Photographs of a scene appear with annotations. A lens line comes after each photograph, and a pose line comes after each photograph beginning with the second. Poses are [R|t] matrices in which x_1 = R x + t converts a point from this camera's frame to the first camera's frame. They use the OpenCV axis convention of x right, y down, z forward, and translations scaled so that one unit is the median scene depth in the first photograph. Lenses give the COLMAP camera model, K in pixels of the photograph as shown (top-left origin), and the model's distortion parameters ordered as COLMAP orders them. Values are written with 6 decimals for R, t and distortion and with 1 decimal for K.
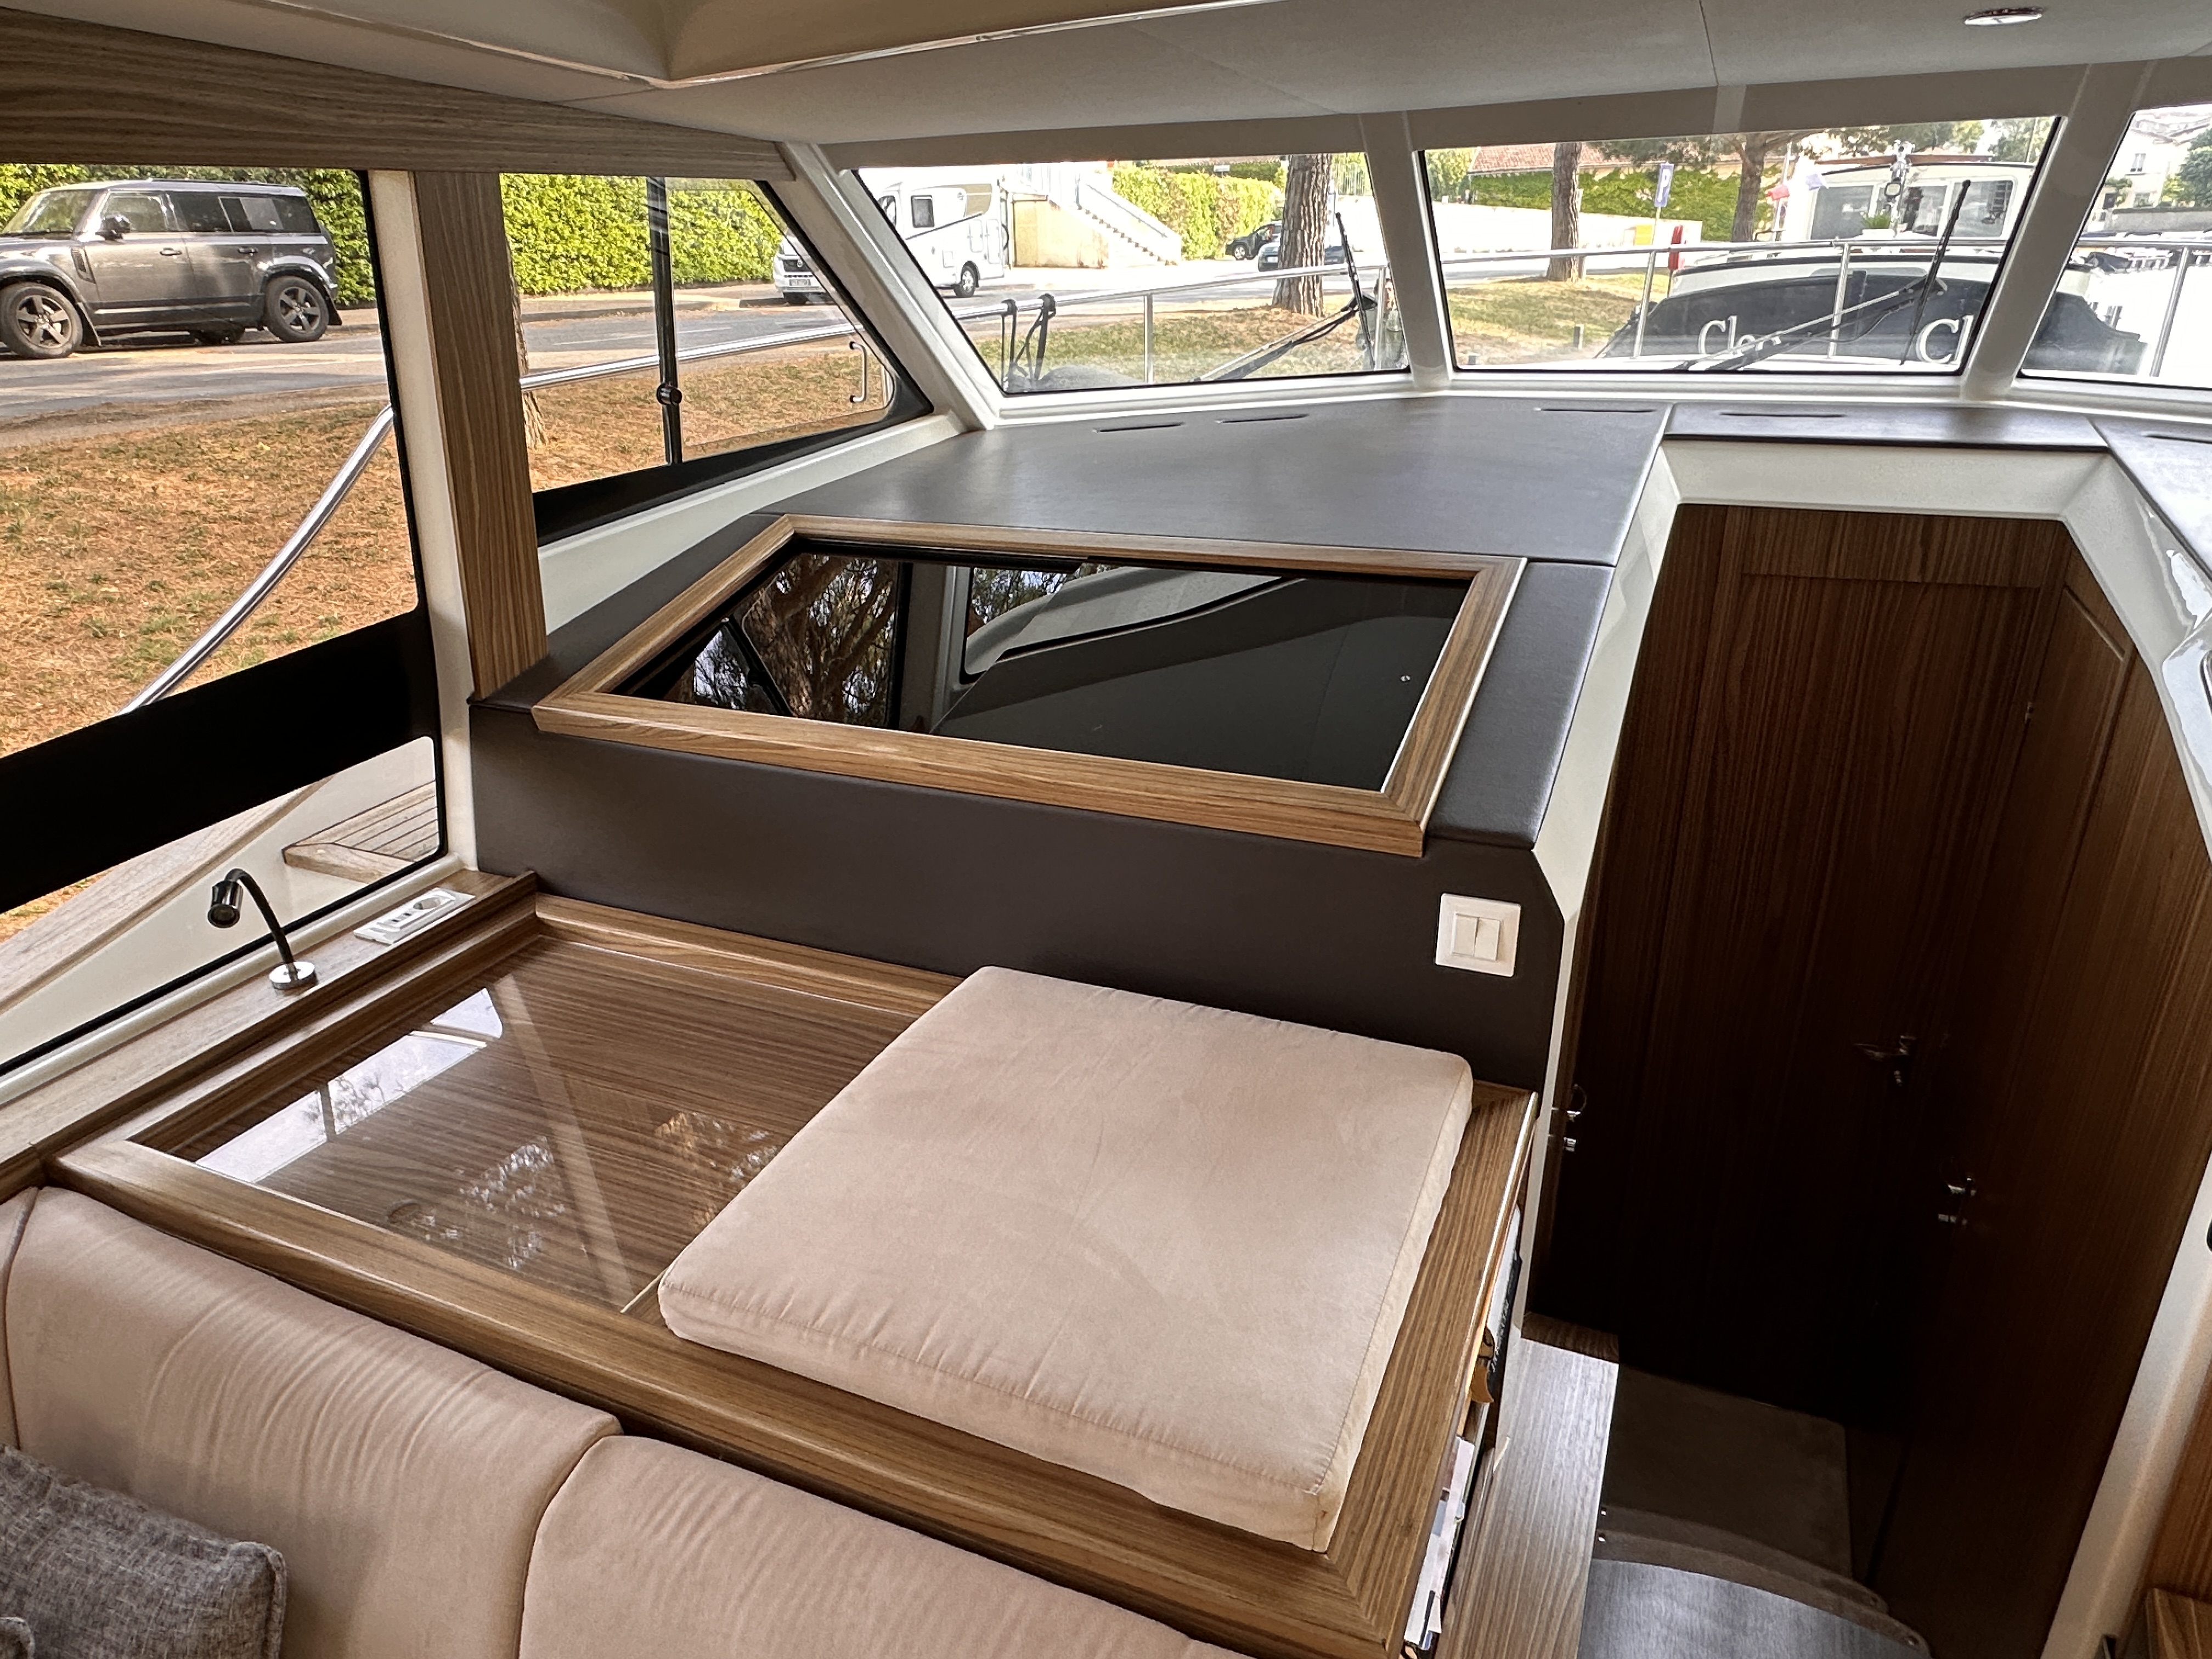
lens RADIAL K [[1364.0, 0, 1088.0], [0, 1364.0, 854.7], [0, 0, 1]] dist [0.001263, -0.002320]
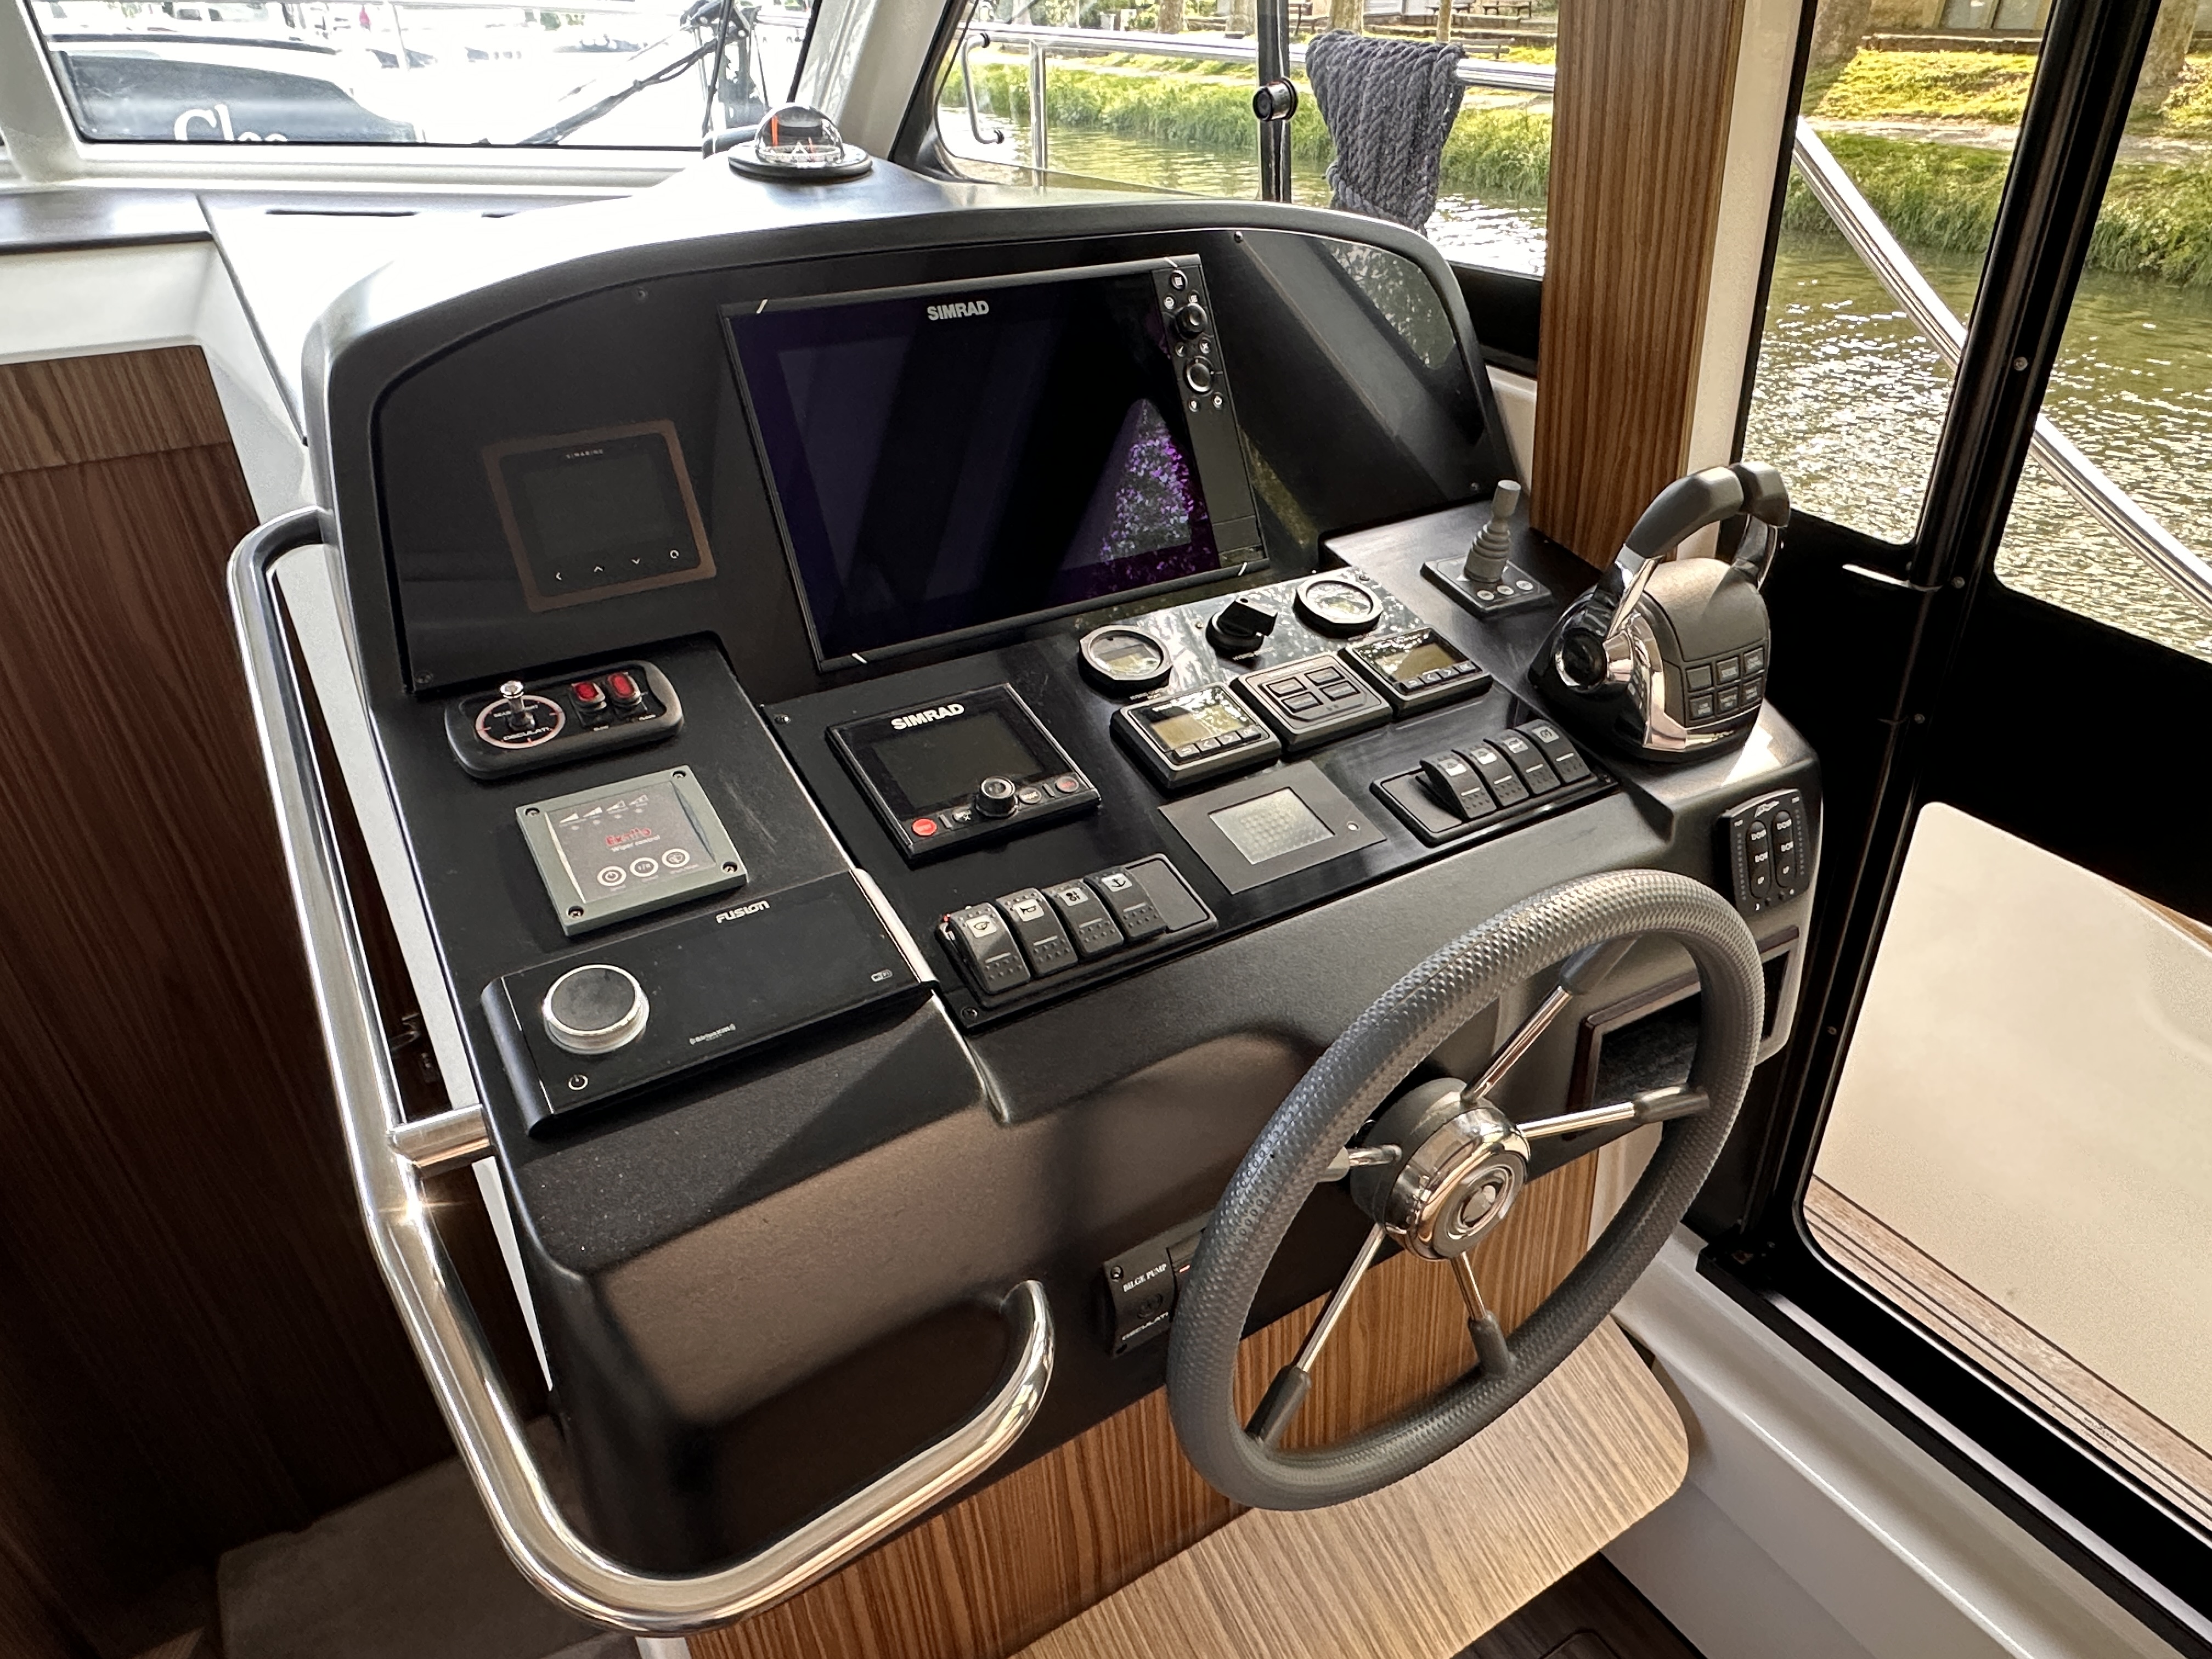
lens RADIAL K [[1377.8, 0, 1104.5], [0, 1377.8, 883.2], [0, 0, 1]] dist [-0.002708, -0.004375]
pose [[0.552492, -0.427900, 0.715300, 0.340462], [0.328210, 0.900523, 0.285196, -0.039935], [-0.766179, 0.077200, 0.637973, 0.199083]]
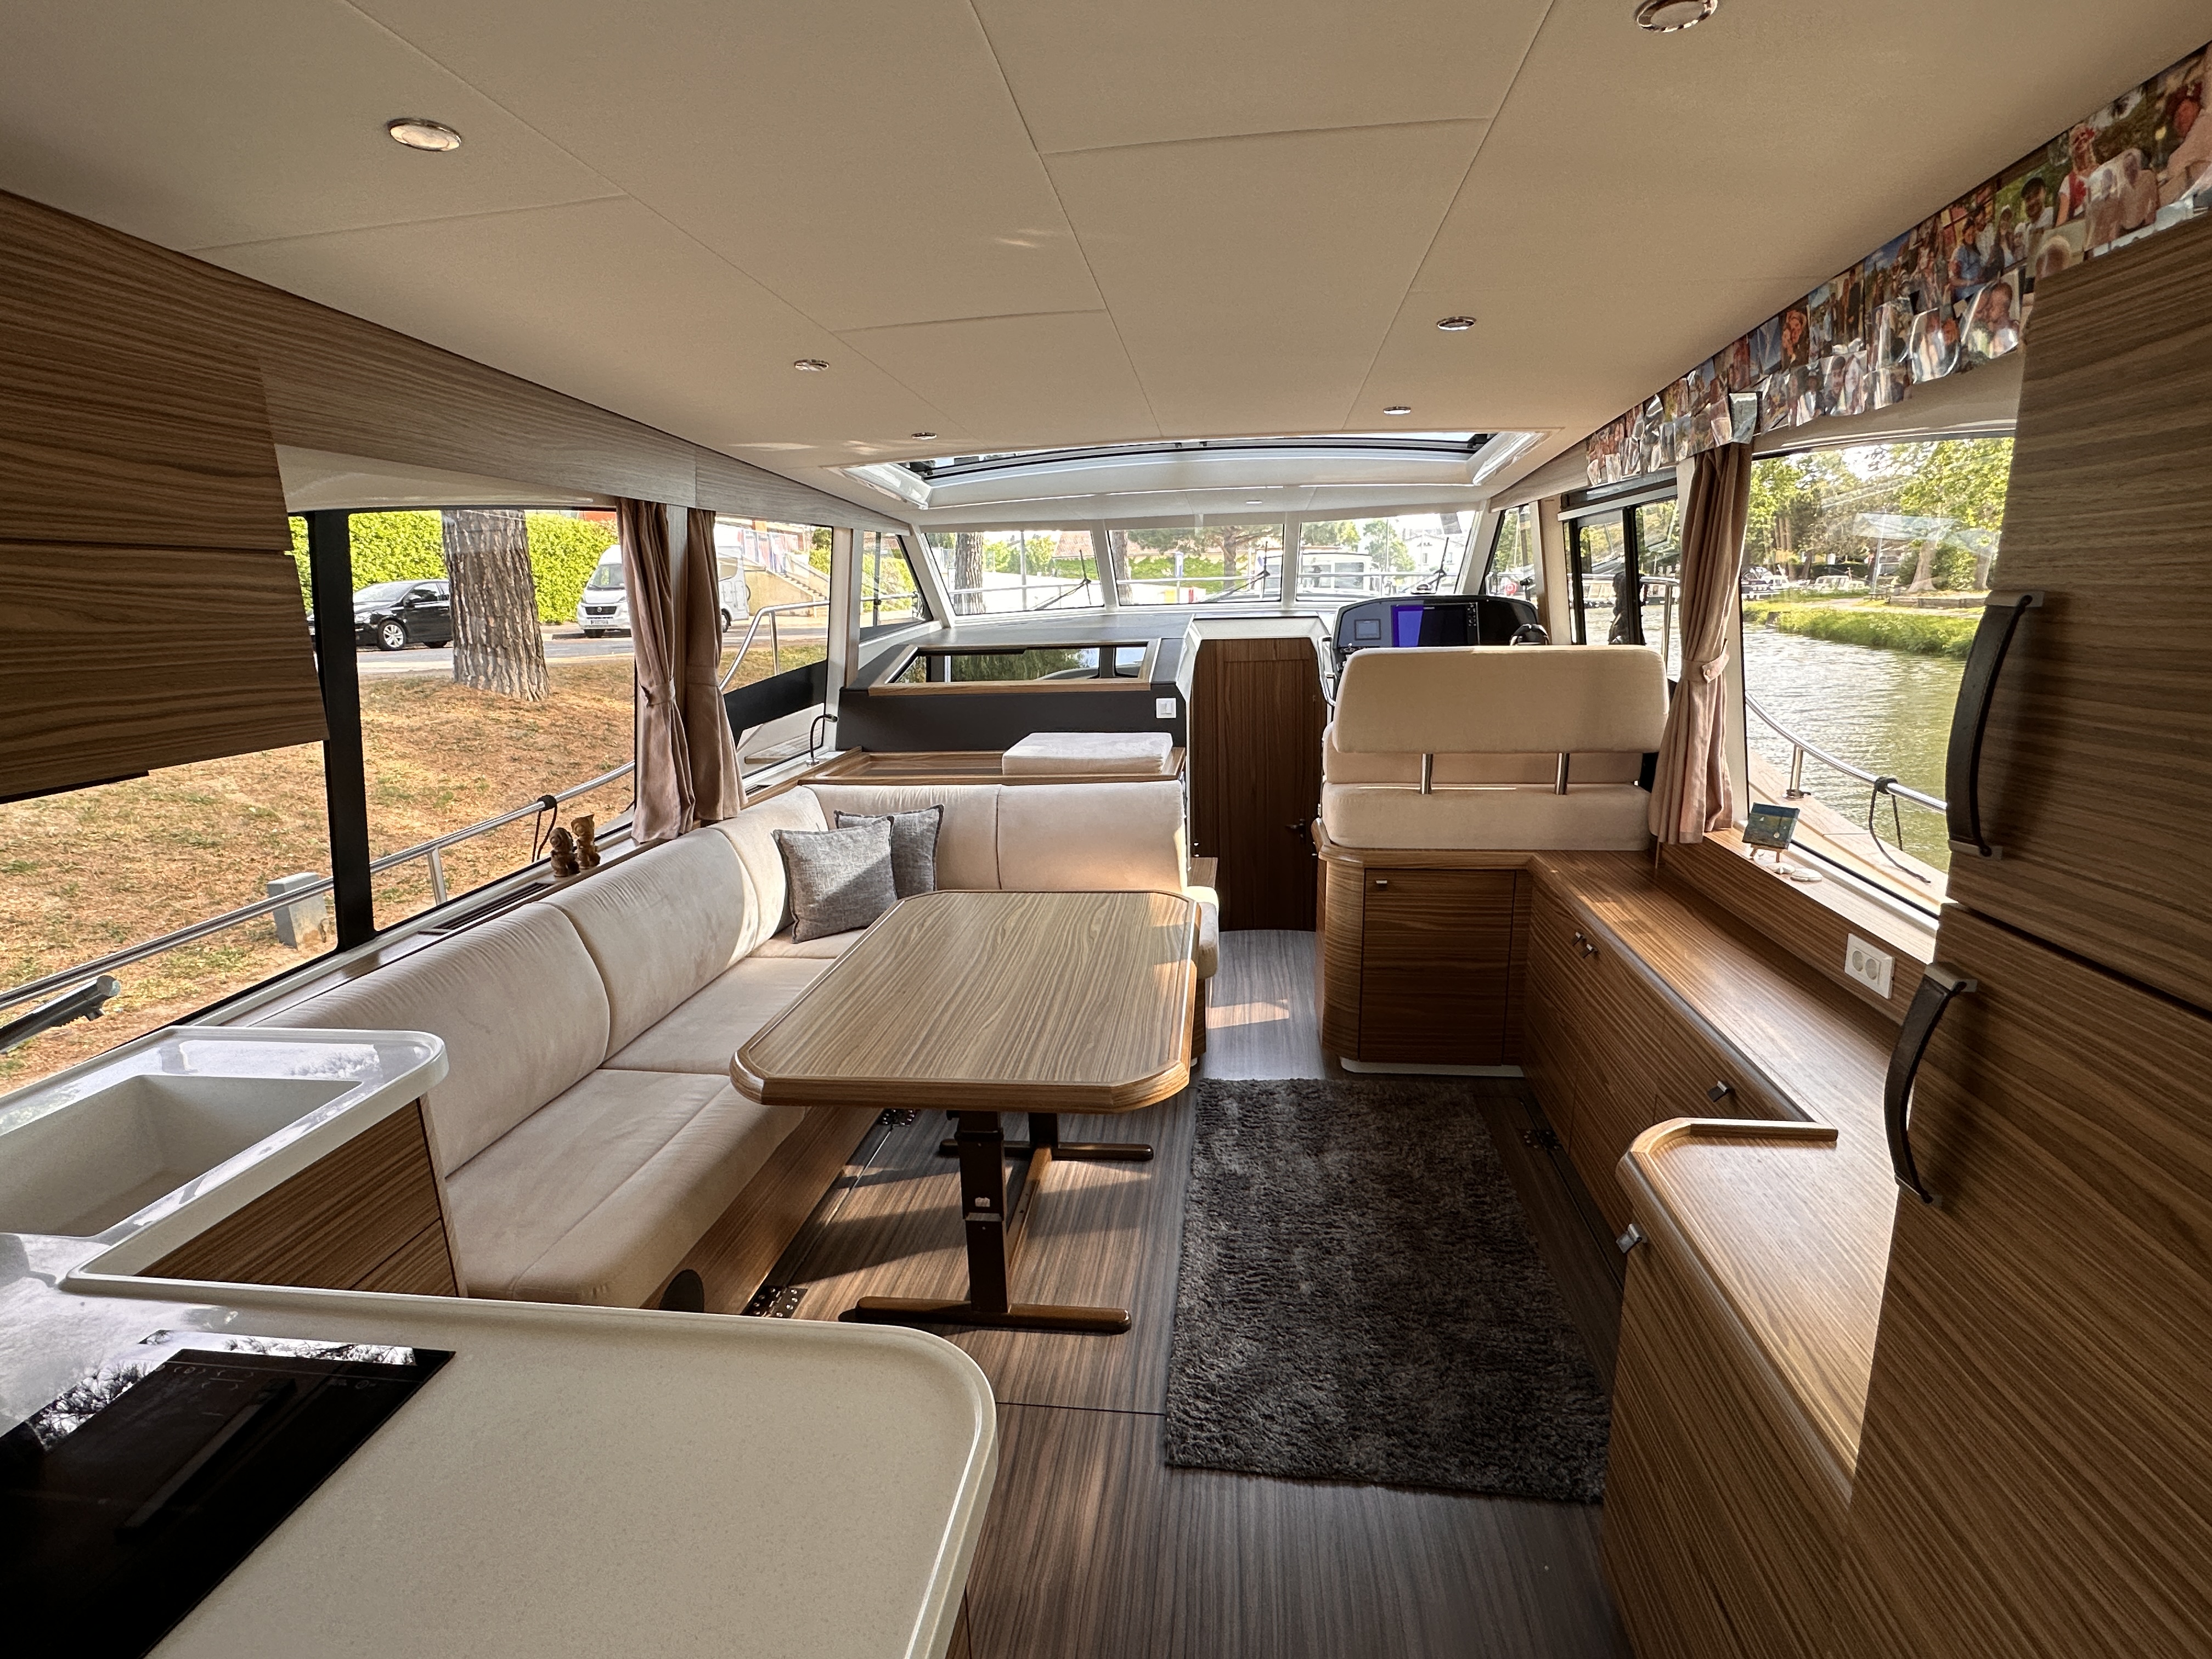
lens RADIAL K [[1037.8, 0, 1106.0], [0, 1037.8, 829.5], [0, 0, 1]] dist [0.000502, 0.000936]
pose [[0.956632, -0.064708, 0.284020, -0.500137], [0.121296, 0.974953, -0.186422, 0.617214], [-0.264843, 0.212788, 0.940521, -1.131355]]
